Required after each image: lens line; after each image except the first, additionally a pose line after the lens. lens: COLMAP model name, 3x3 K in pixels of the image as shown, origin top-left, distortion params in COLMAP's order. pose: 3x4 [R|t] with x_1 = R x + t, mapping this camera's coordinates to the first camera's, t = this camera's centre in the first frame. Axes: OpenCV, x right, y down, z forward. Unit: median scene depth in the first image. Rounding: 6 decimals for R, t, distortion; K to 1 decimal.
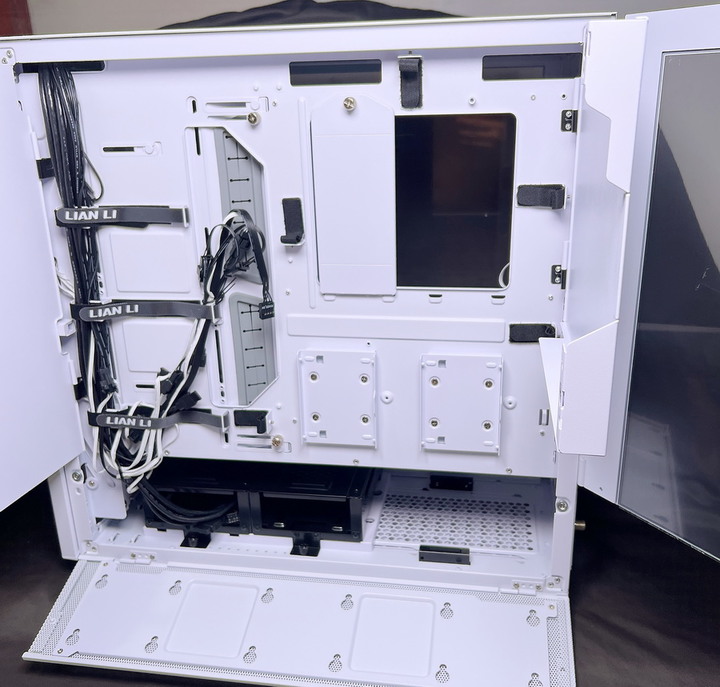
lens RADIAL K [[743.0, 0, 360.0], [0, 743.0, 343.5], [0, 0, 1]] dist [-0.010592, -0.135741]
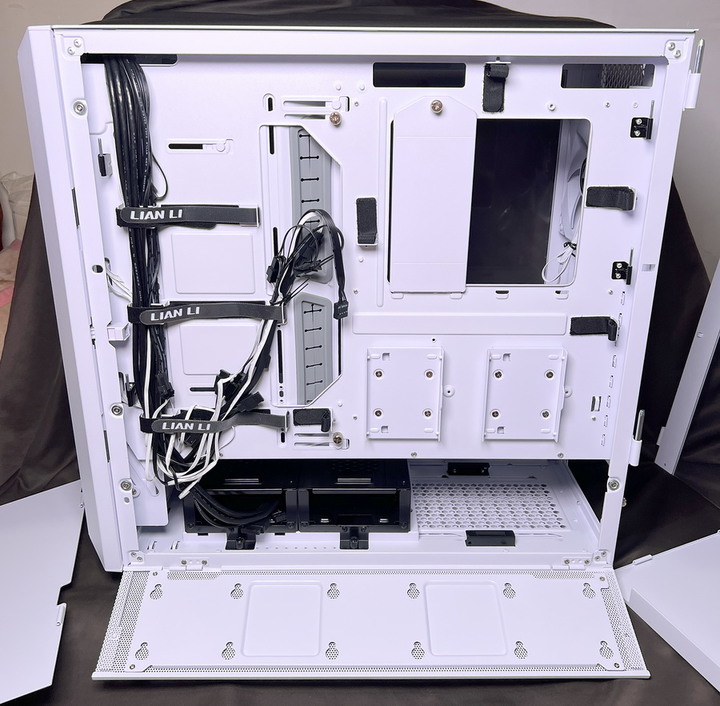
lens RADIAL K [[712.3, 0, 359.9], [0, 712.3, 346.4], [0, 0, 1]] dist [0.020364, -0.218632]
pose [[0.986878, -0.029861, 0.158685, -0.244940], [0.027869, 0.999503, 0.014764, -0.007922], [-0.159047, -0.010148, 0.987219, 0.037591]]
